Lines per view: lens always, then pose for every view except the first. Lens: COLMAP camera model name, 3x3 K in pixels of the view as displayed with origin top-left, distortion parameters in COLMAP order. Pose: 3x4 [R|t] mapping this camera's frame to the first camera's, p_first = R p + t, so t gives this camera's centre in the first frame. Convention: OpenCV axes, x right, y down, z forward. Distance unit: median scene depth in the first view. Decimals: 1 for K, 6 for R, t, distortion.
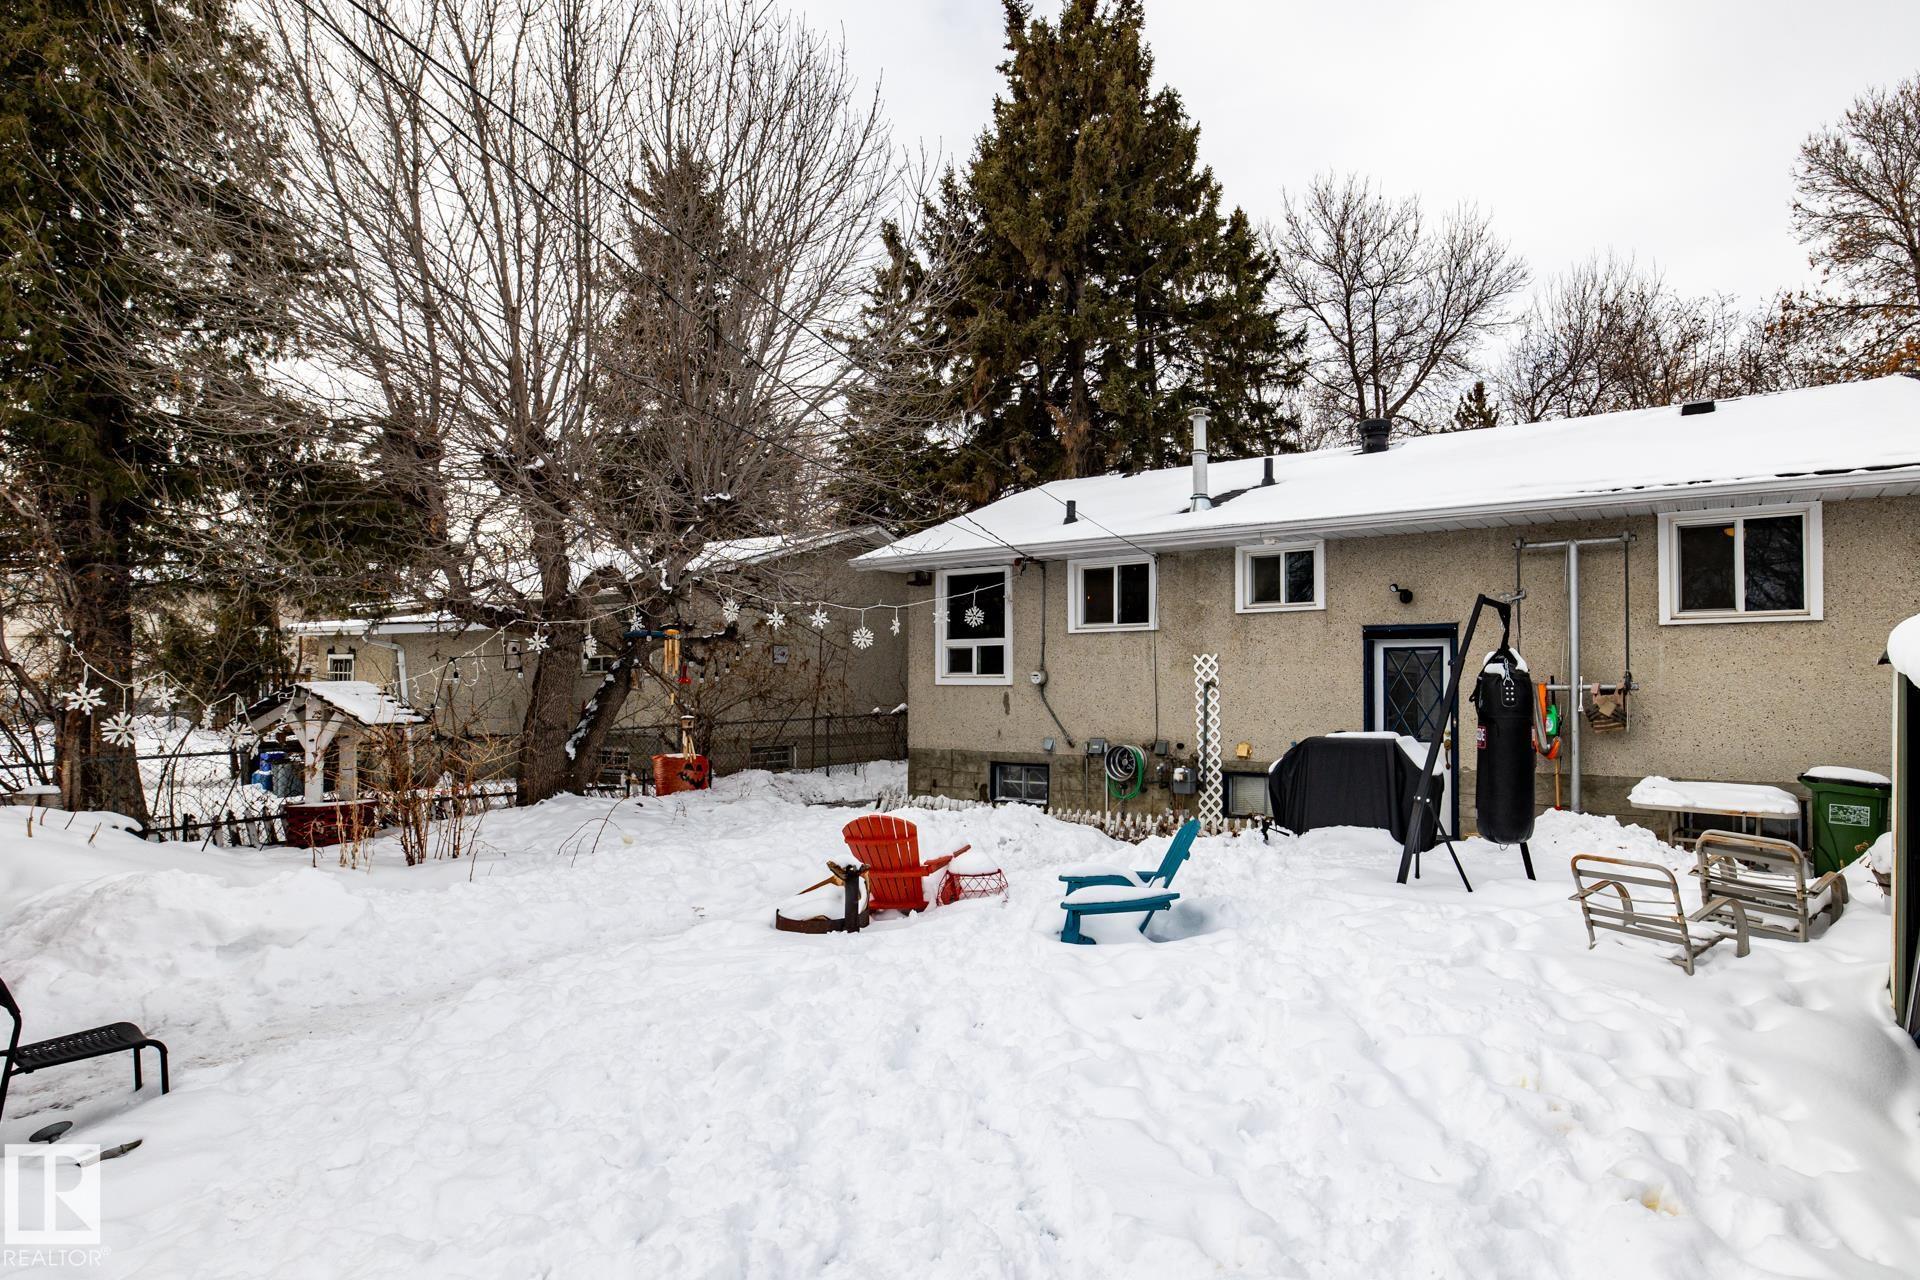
lens RADIAL K [[985.8, 0, 961.0], [0, 985.8, 652.6], [0, 0, 1]] dist [0.000022, 0.000120]
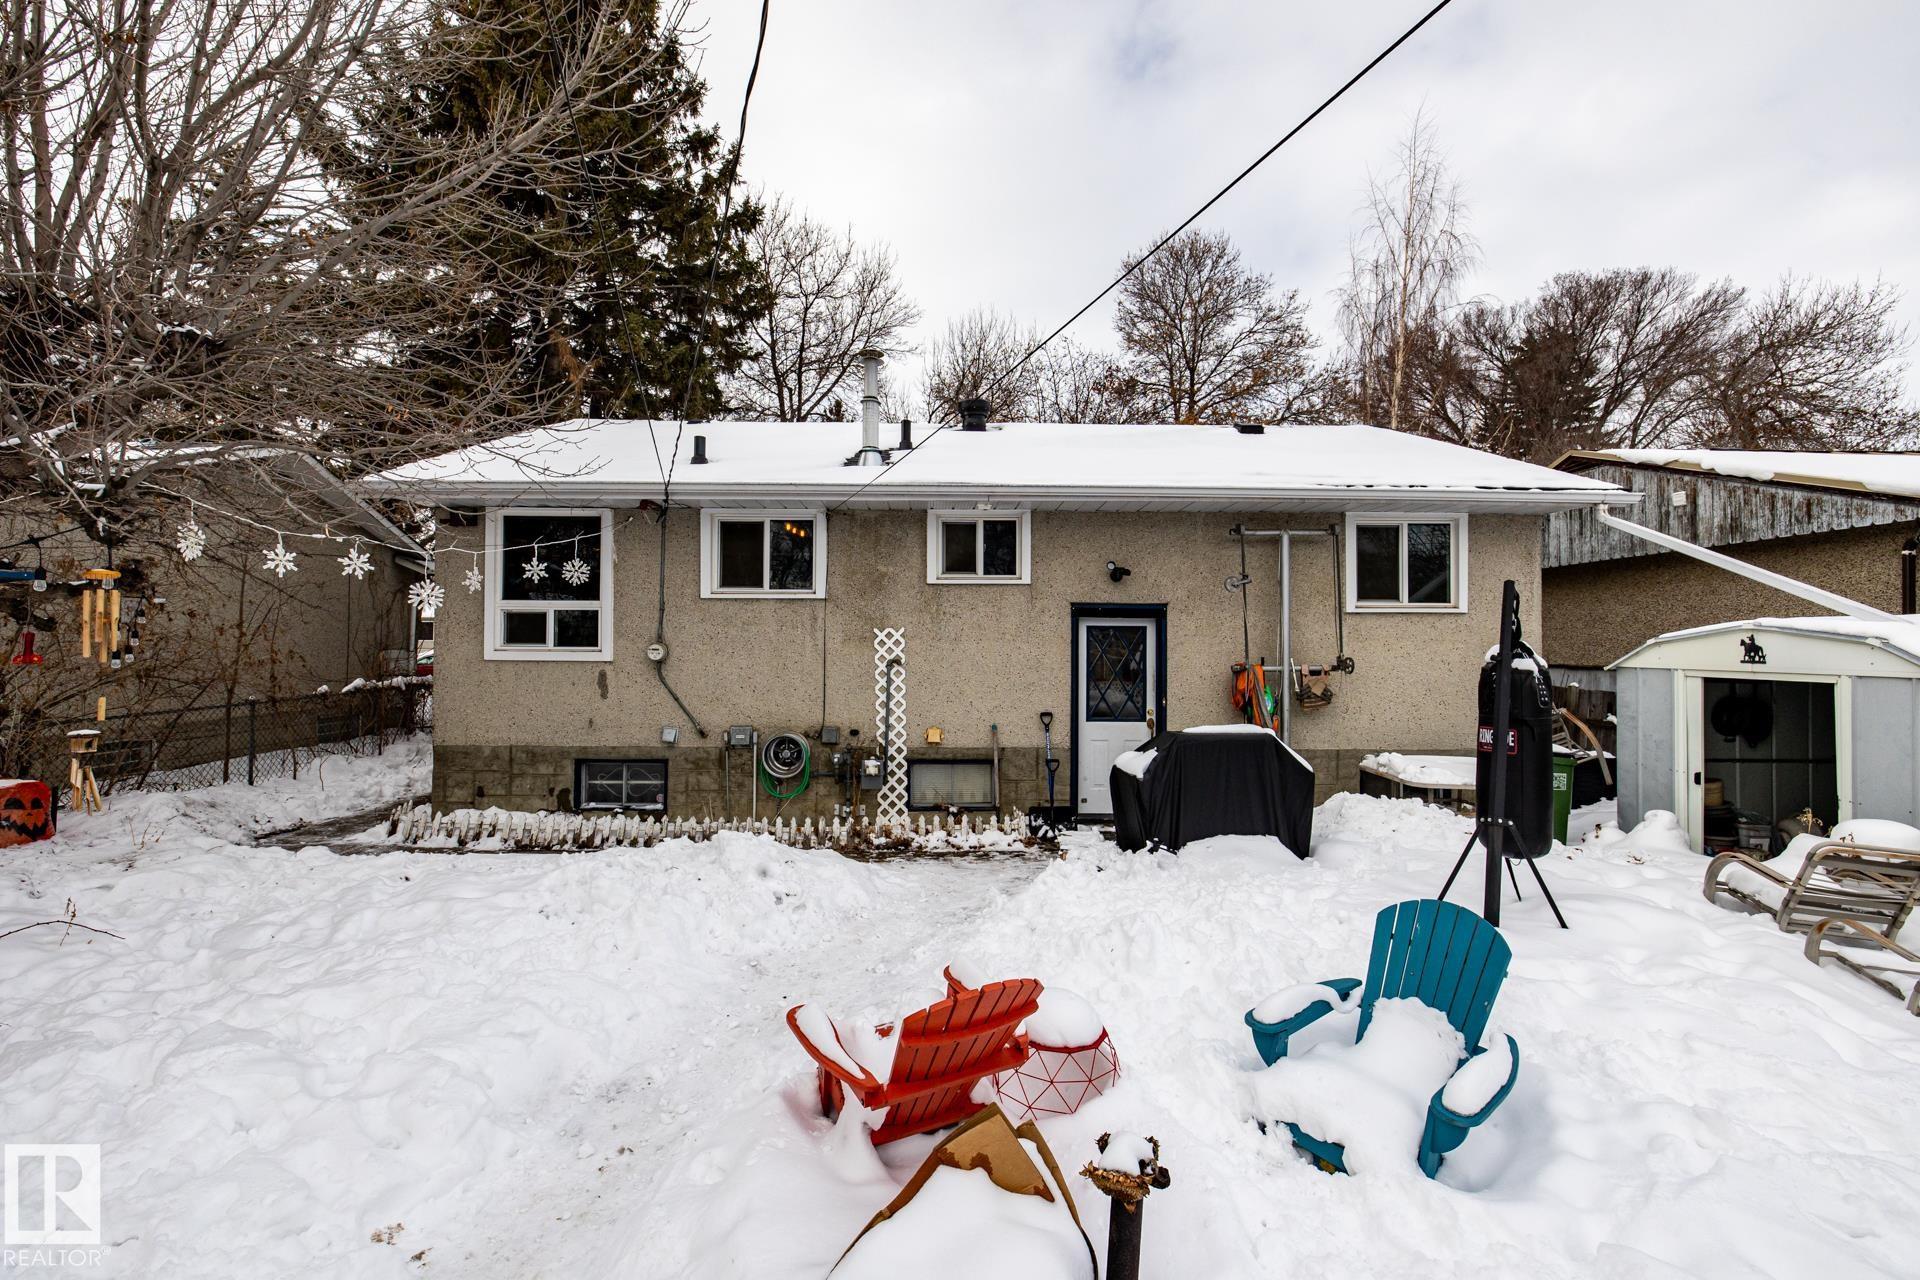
lens RADIAL K [[894.8, 0, 958.8], [0, 894.8, 627.4], [0, 0, 1]] dist [0.001304, 0.000271]
pose [[0.812339, 0.014119, 0.583014, -0.168451], [-0.021935, 0.999739, 0.006352, -0.005524], [-0.582772, -0.017948, 0.812437, 0.310350]]
